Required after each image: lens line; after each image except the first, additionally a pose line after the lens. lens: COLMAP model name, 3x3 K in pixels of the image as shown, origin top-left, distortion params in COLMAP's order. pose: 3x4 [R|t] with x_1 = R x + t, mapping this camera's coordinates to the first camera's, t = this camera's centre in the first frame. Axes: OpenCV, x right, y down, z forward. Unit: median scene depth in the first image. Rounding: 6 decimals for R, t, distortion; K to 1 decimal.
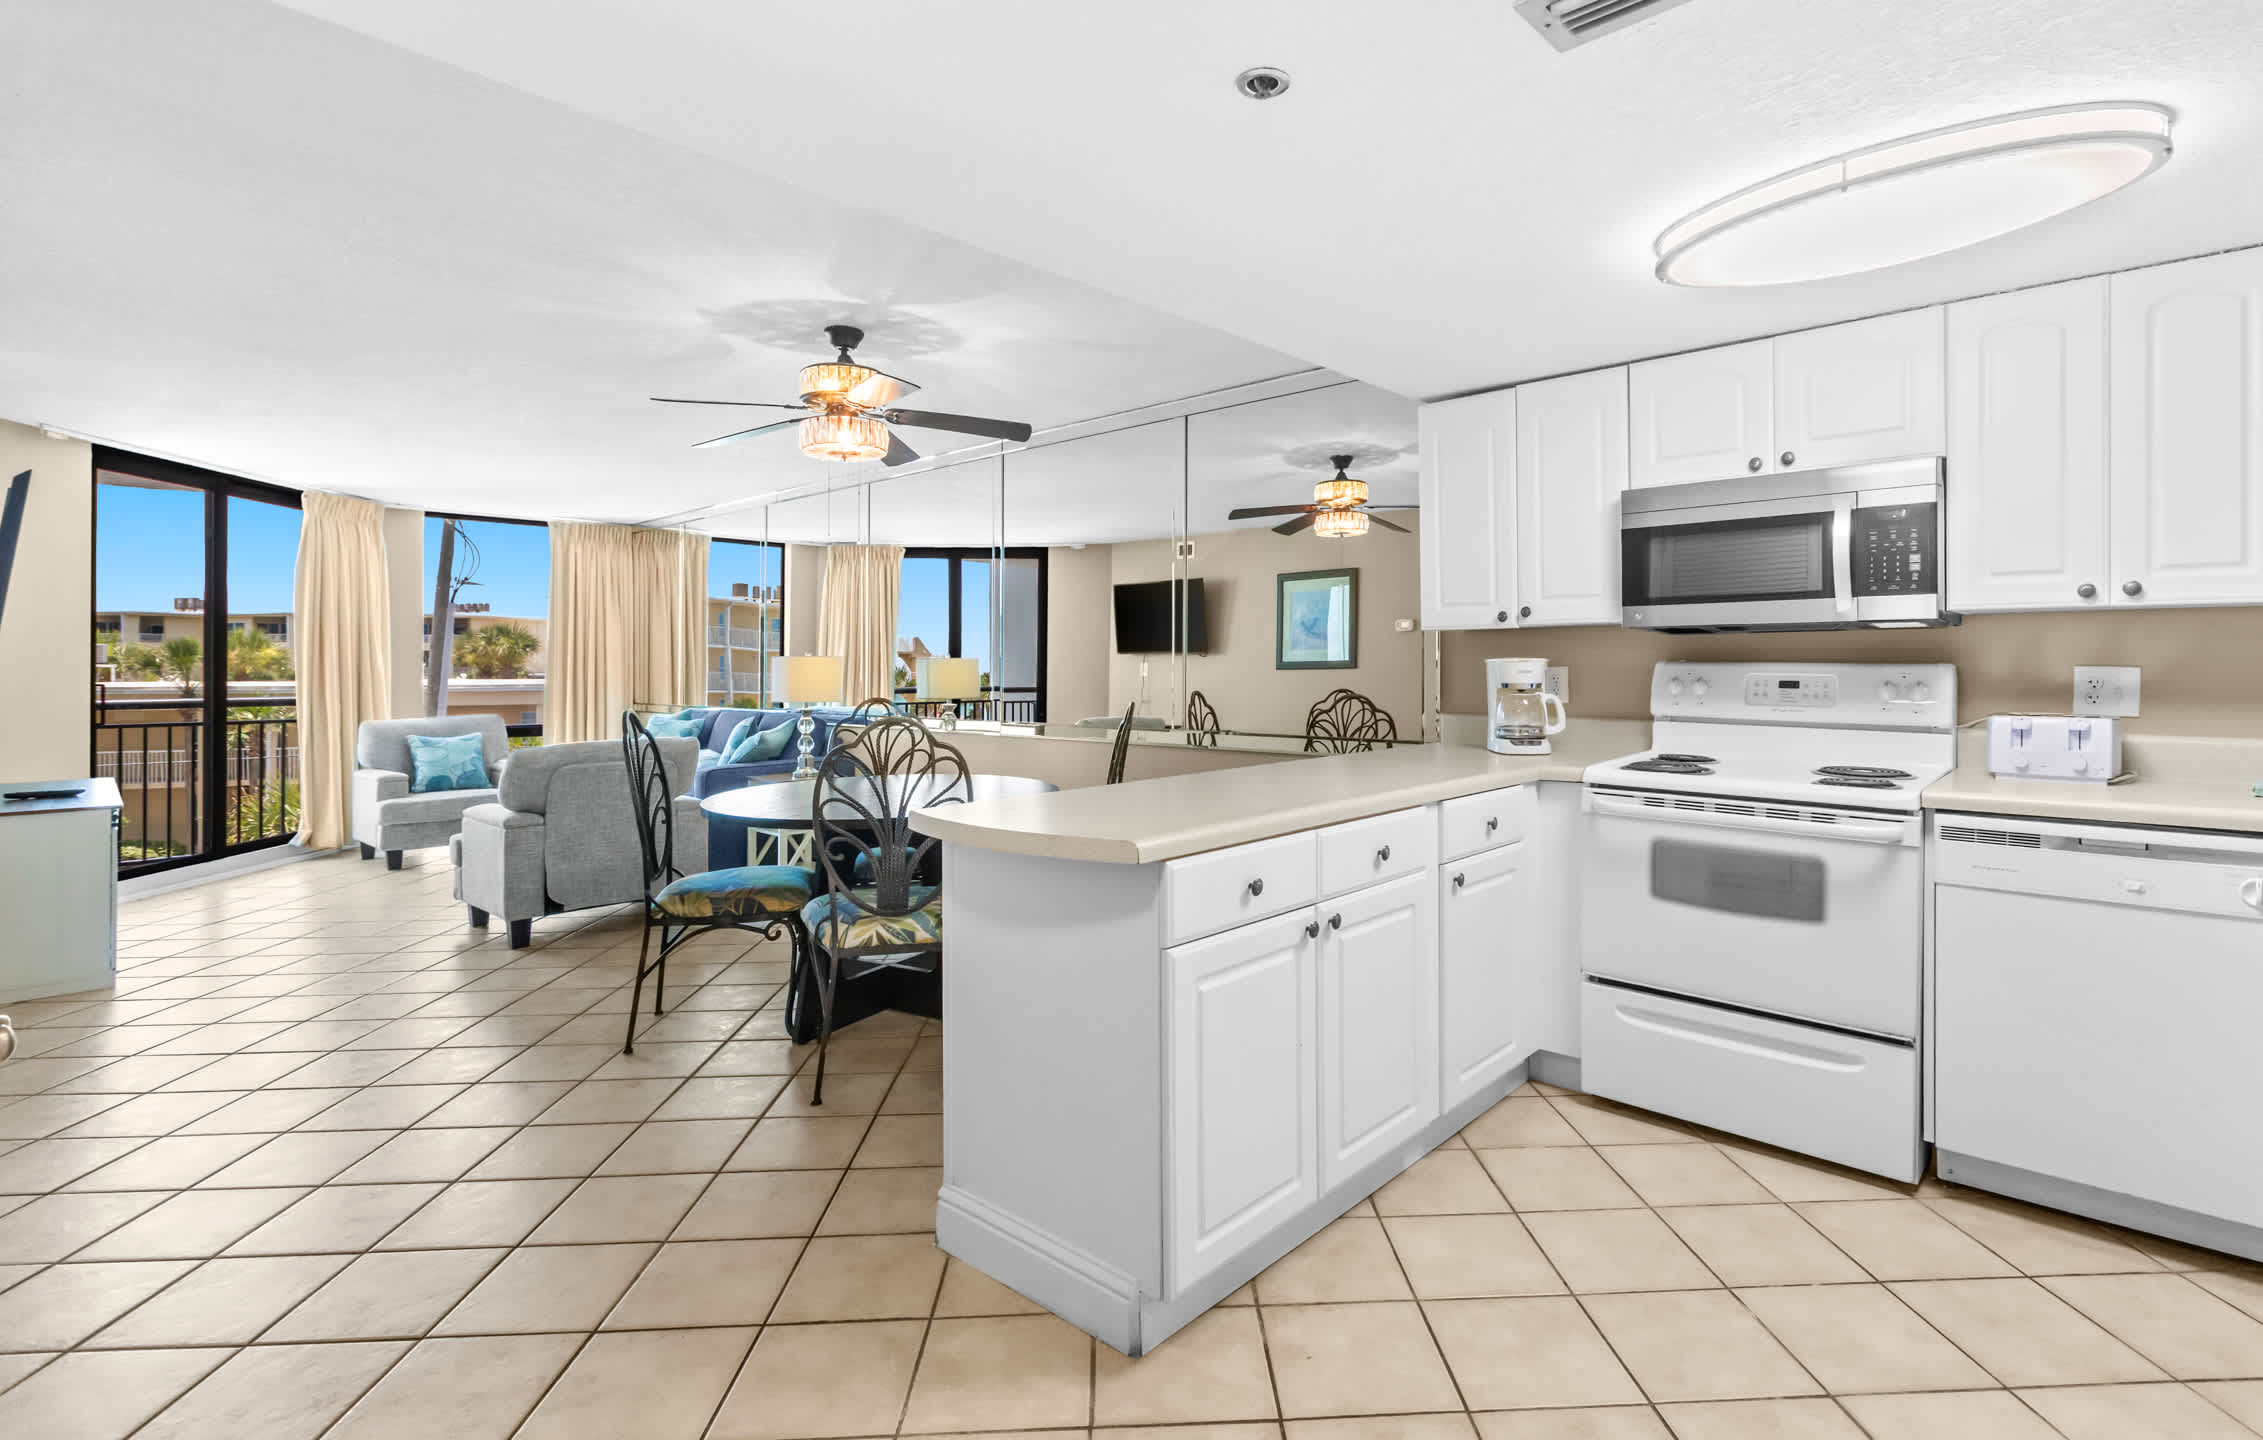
lens RADIAL K [[1084.5, 0, 1170.5], [0, 1084.5, 638.6], [0, 0, 1]] dist [0.003134, 0.000051]
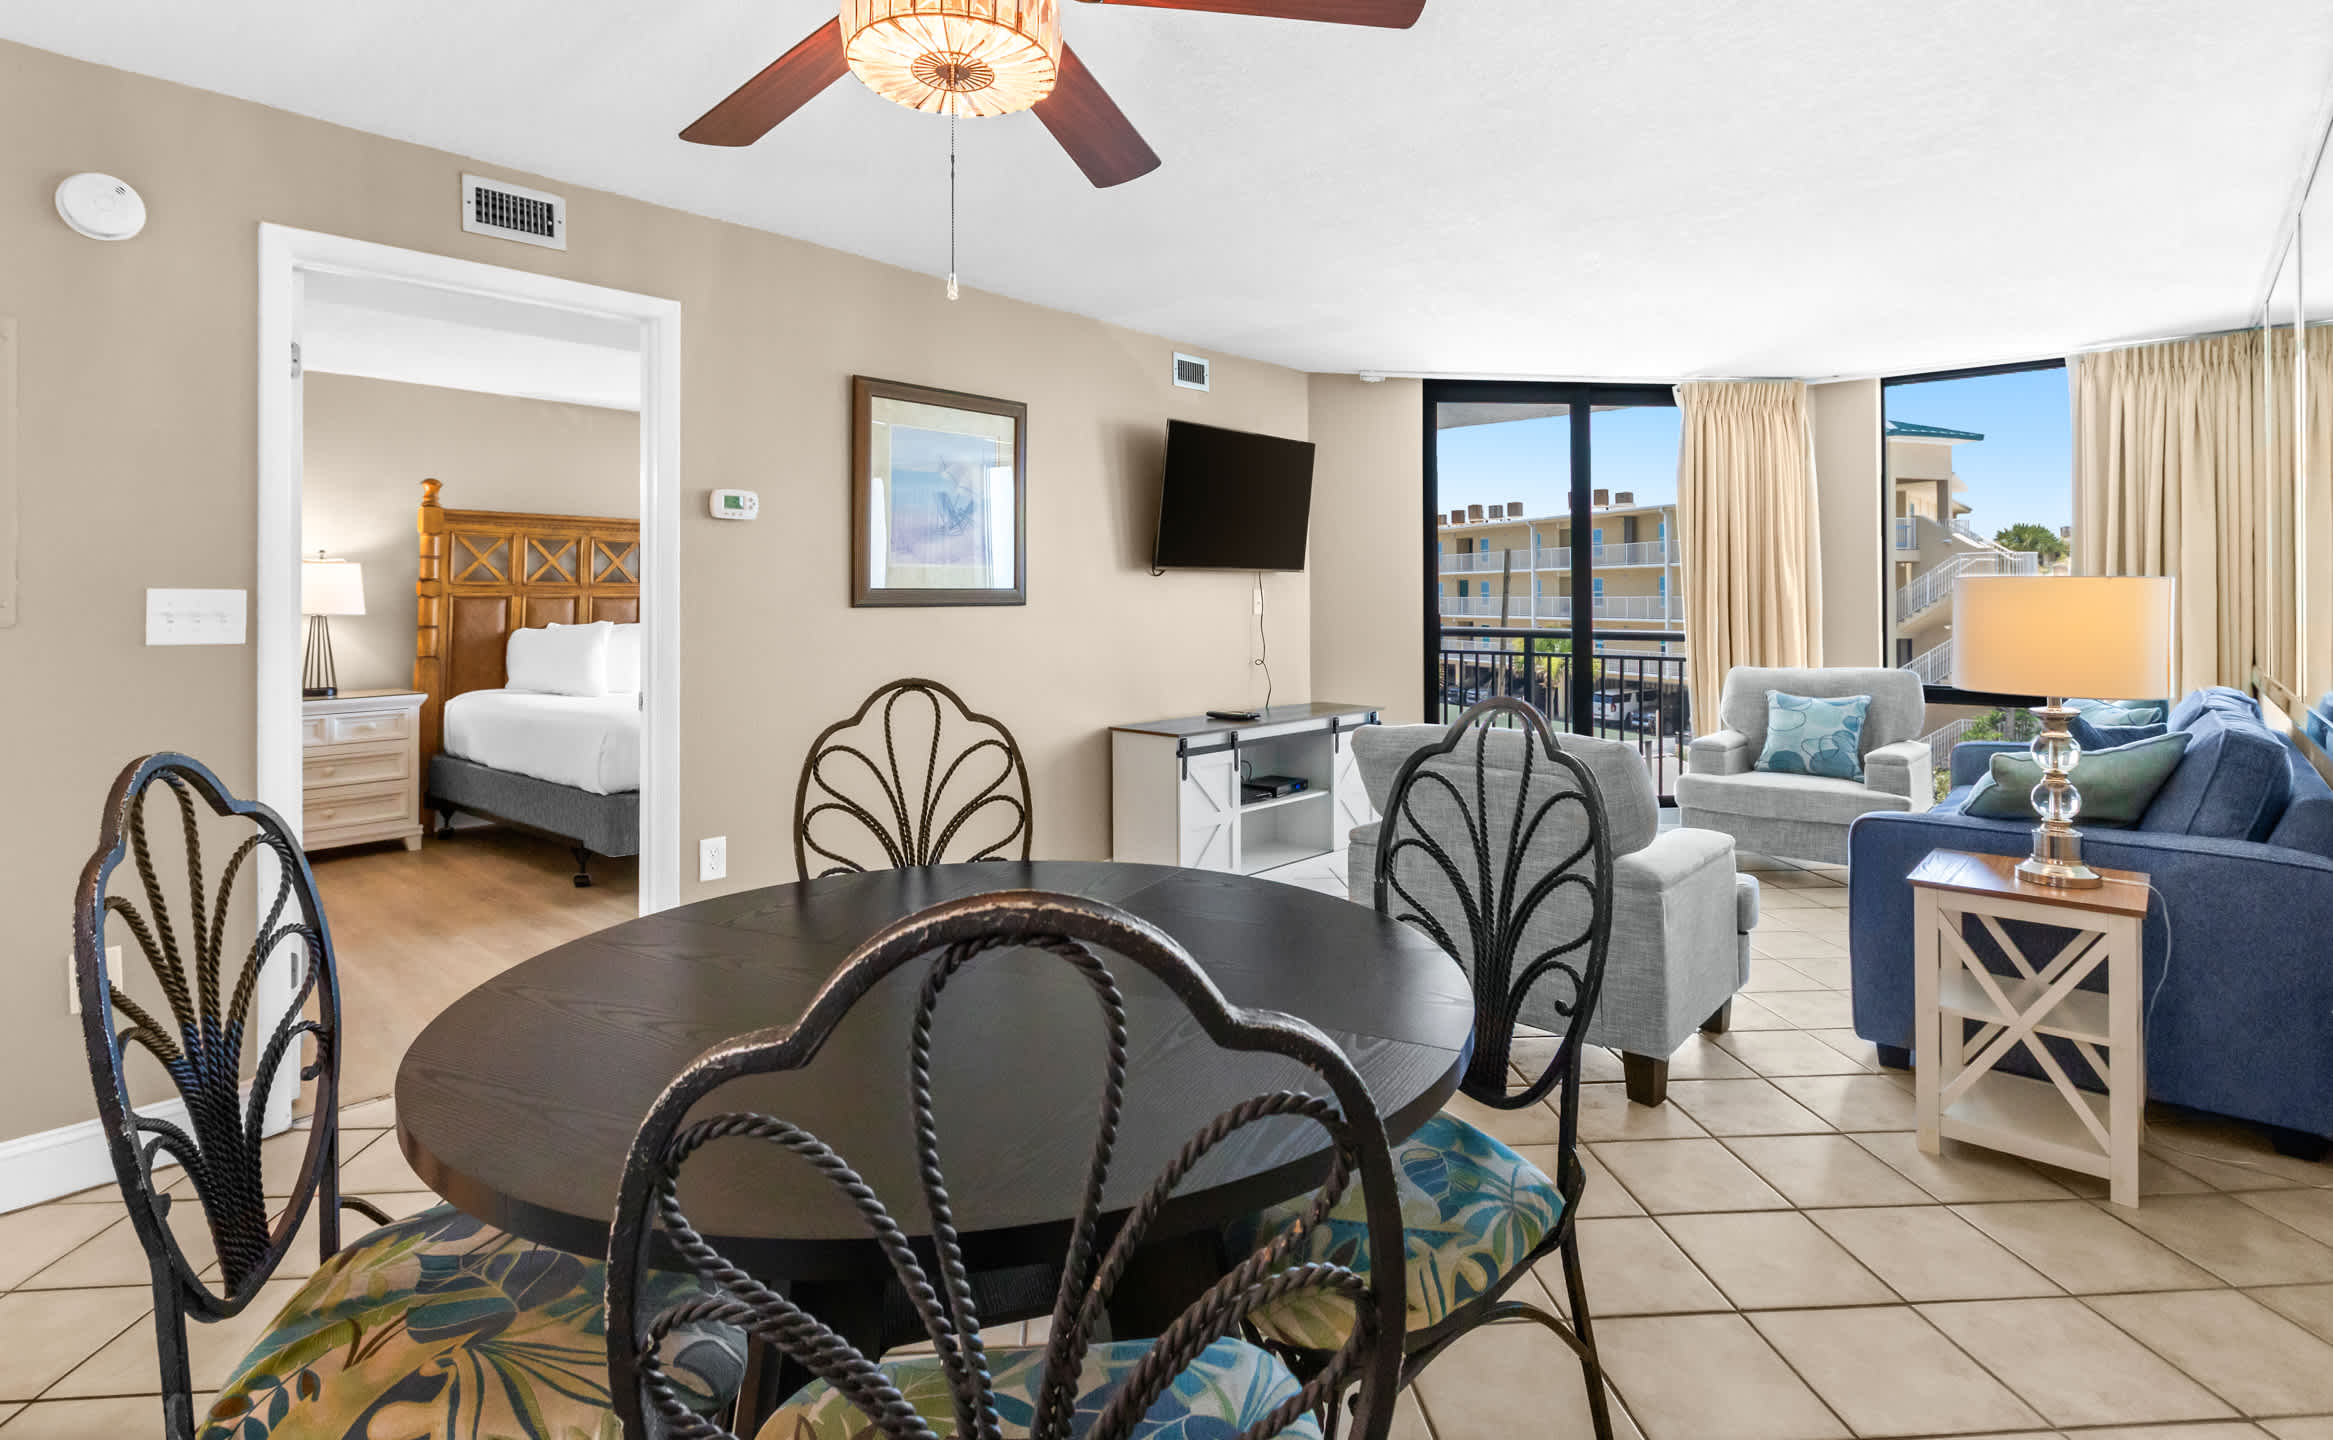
lens RADIAL K [[1146.8, 0, 1162.1], [0, 1146.8, 592.9], [0, 0, 1]] dist [0.002709, 0.000606]
pose [[0.025151, 0.001646, -0.999682, 0.070903], [0.025936, 0.999661, 0.002299, 0.011532], [0.999347, -0.025985, 0.025100, 0.617576]]
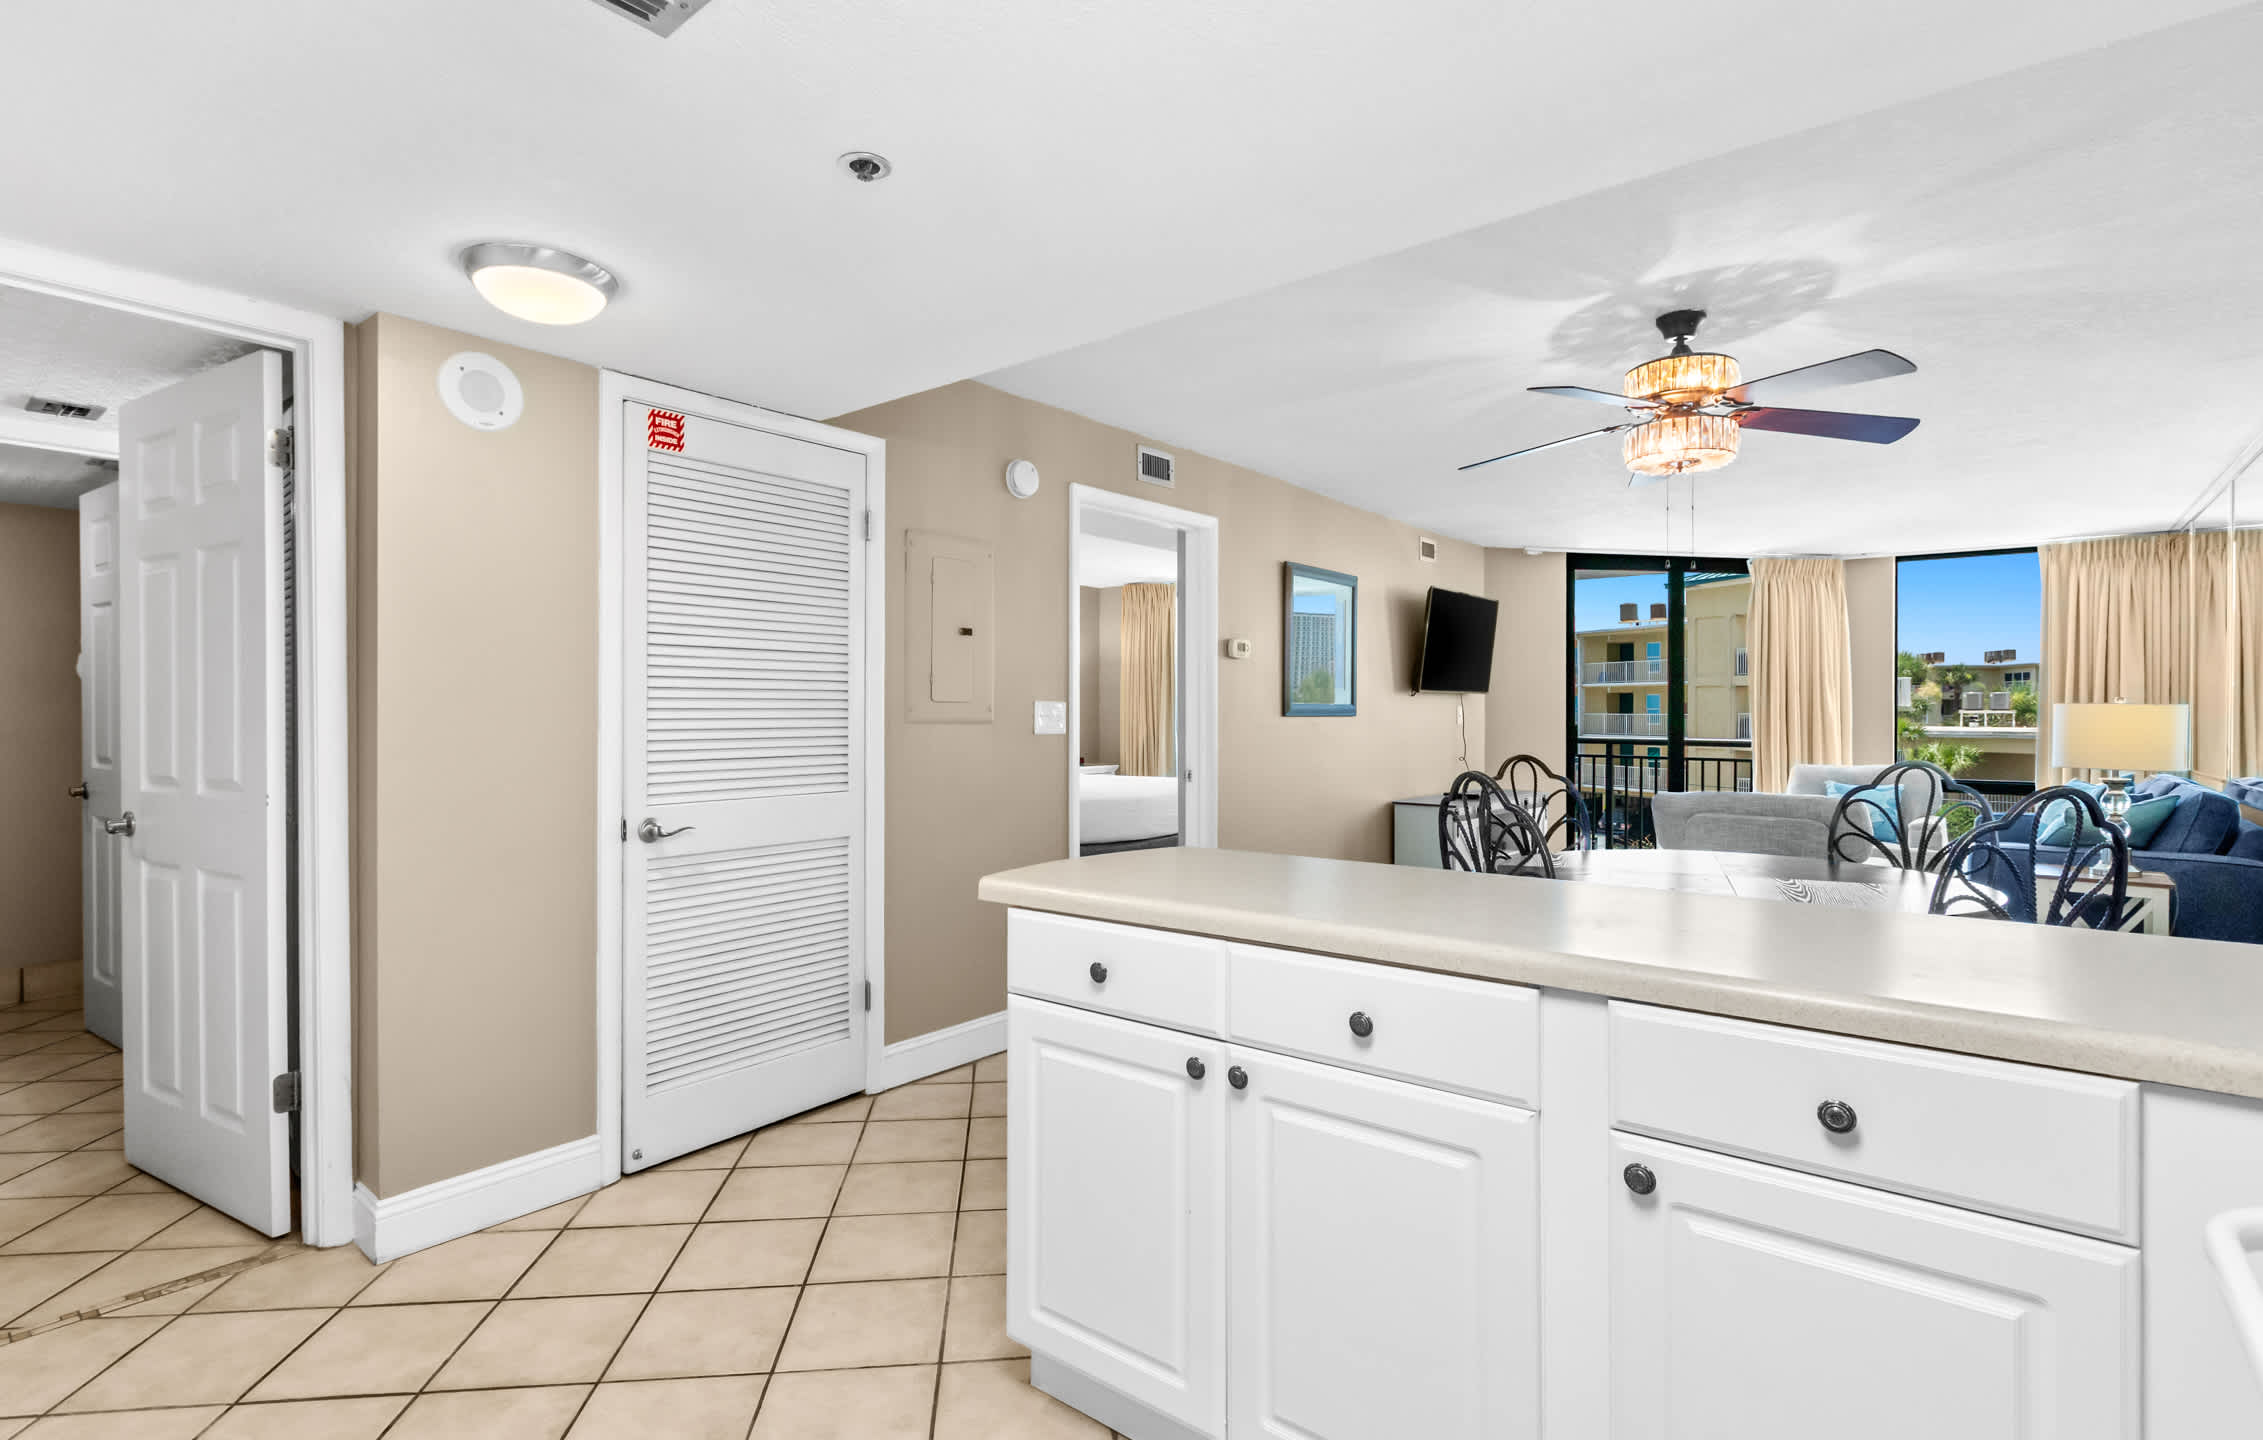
lens RADIAL K [[1065.1, 0, 1150.6], [0, 1065.1, 714.3], [0, 0, 1]] dist [0.019861, -0.000579]
pose [[0.073005, 0.008948, -0.997291, 0.292209], [0.017605, 0.999792, 0.010259, 0.004469], [0.997176, -0.018307, 0.072833, 0.308747]]
